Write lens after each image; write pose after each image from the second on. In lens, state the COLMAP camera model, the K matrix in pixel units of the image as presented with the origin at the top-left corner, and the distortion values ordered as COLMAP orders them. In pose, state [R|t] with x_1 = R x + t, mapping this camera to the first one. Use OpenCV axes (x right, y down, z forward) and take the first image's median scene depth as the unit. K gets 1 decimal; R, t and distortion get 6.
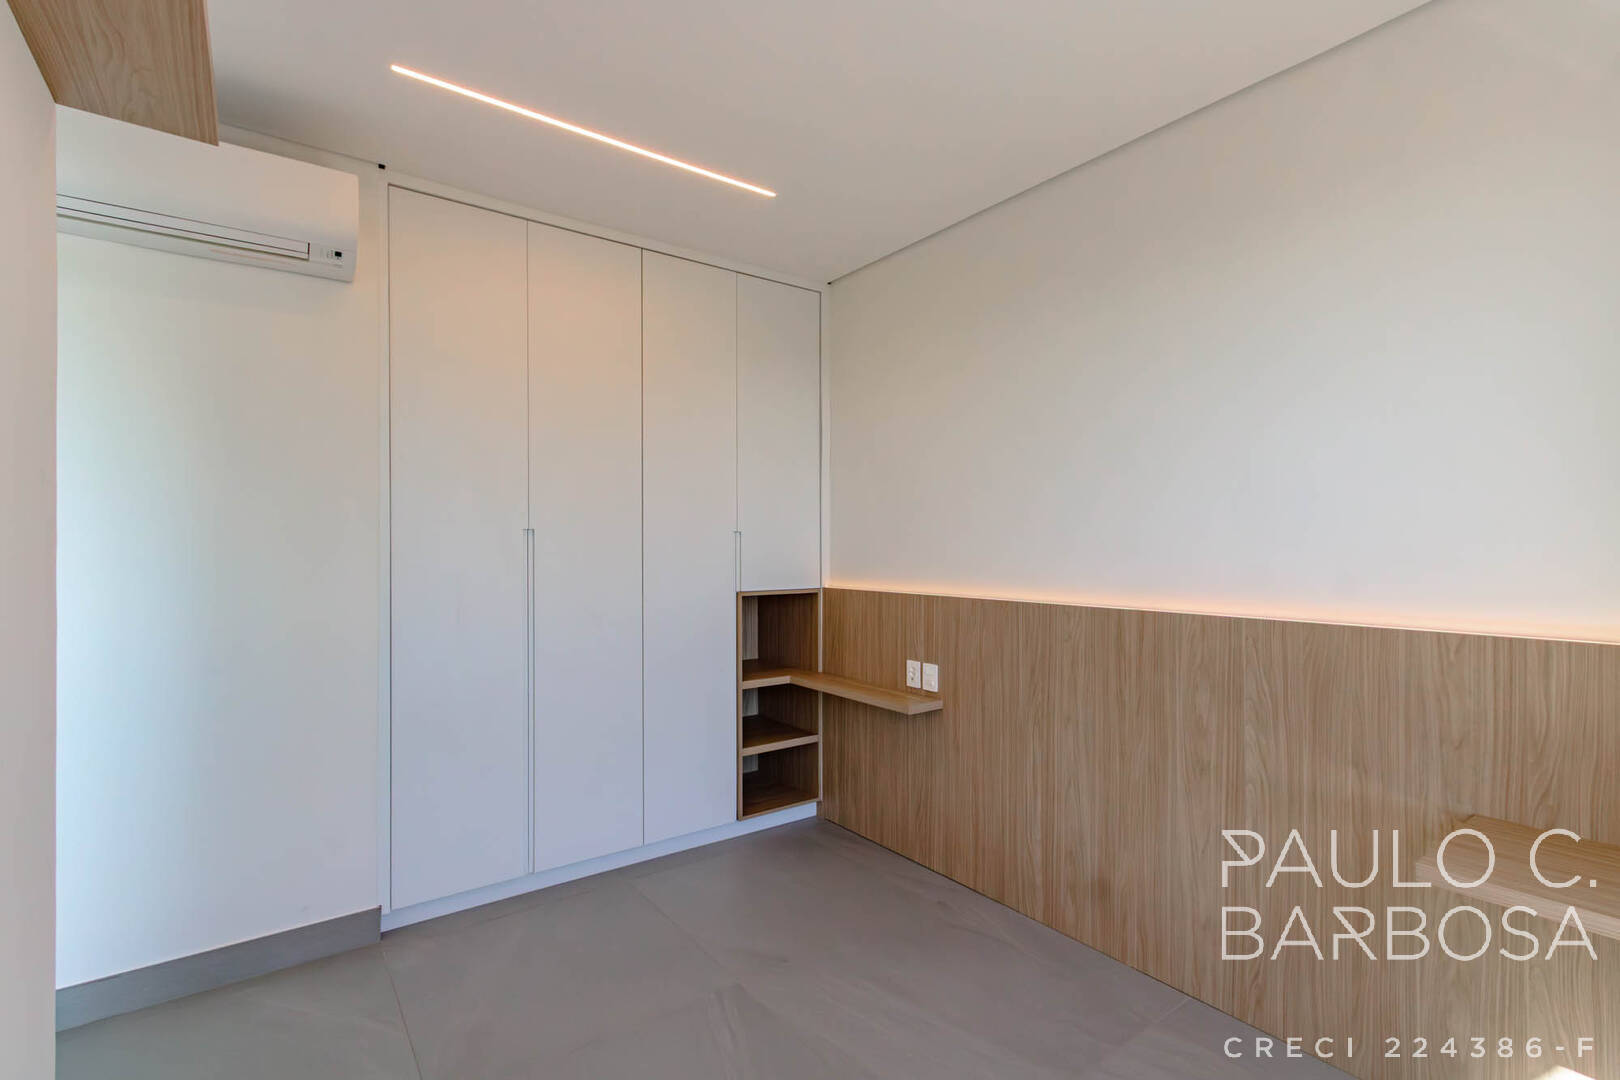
lens RADIAL K [[735.6, 0, 802.0], [0, 735.6, 536.7], [0, 0, 1]] dist [0.002332, -0.000566]
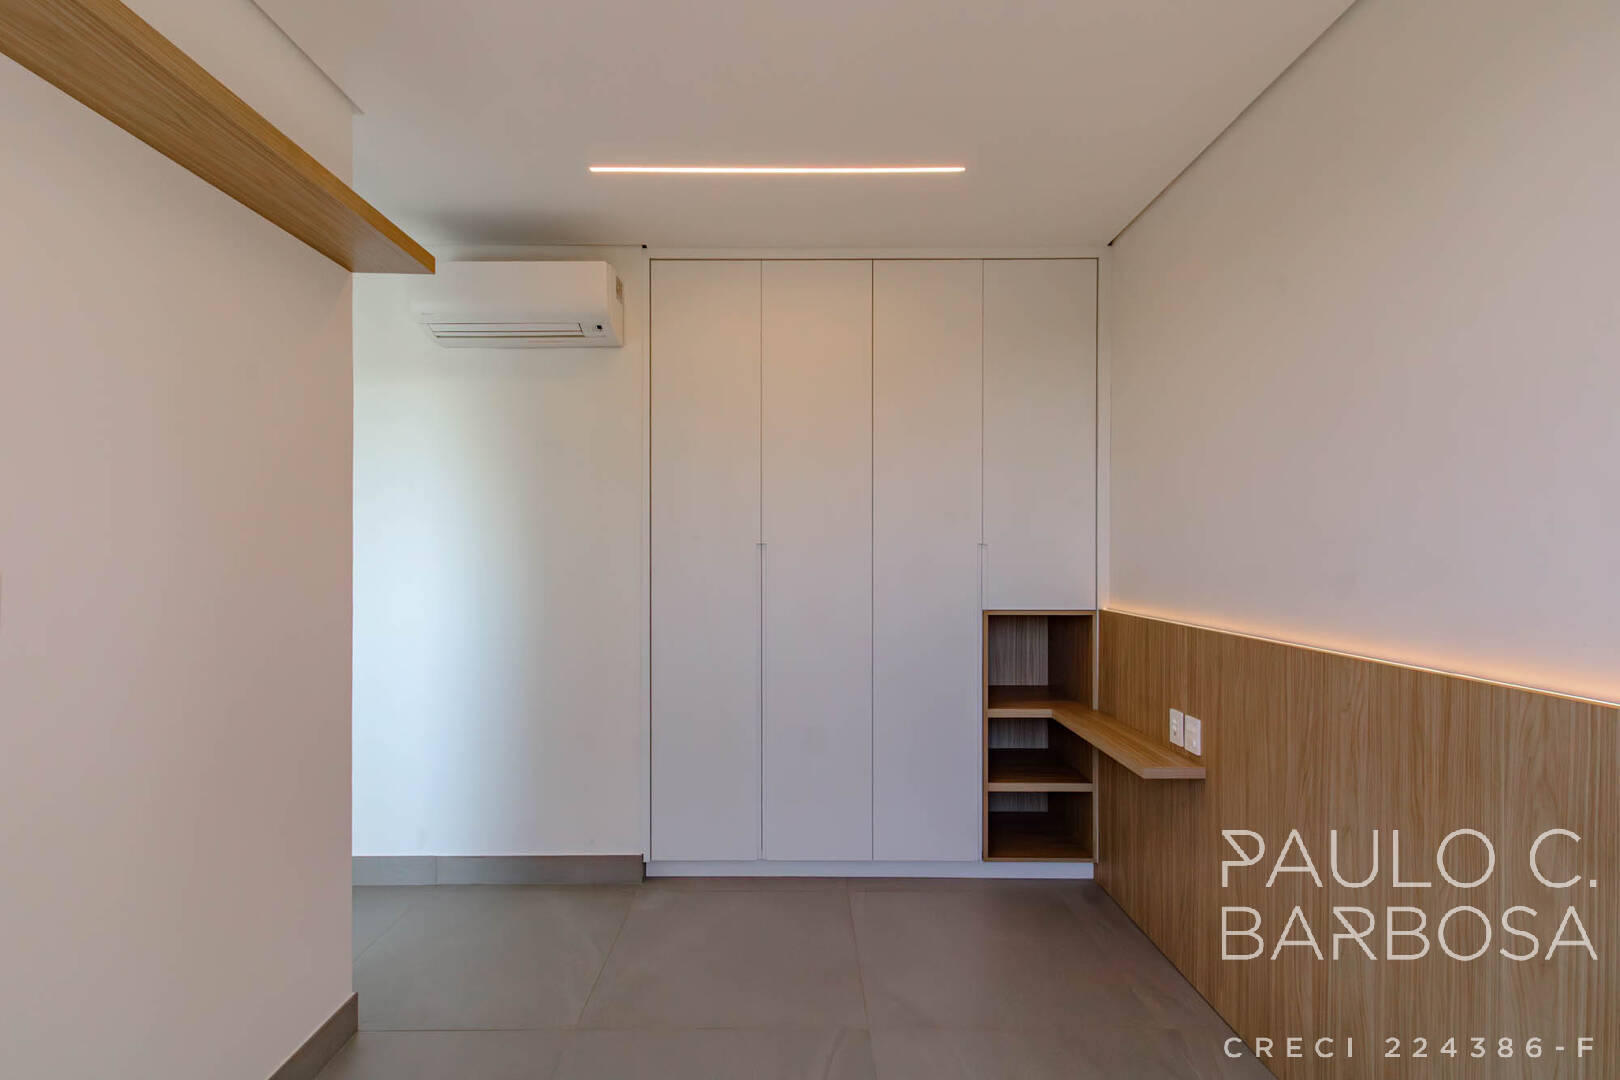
lens RADIAL K [[735.6, 0, 804.3], [0, 735.6, 547.4], [0, 0, 1]] dist [0.002332, -0.000566]
pose [[0.807304, -0.002311, -0.590131, 0.289338], [0.006019, 0.999973, 0.004319, -0.008862], [0.590105, -0.007038, 0.807296, 0.141485]]
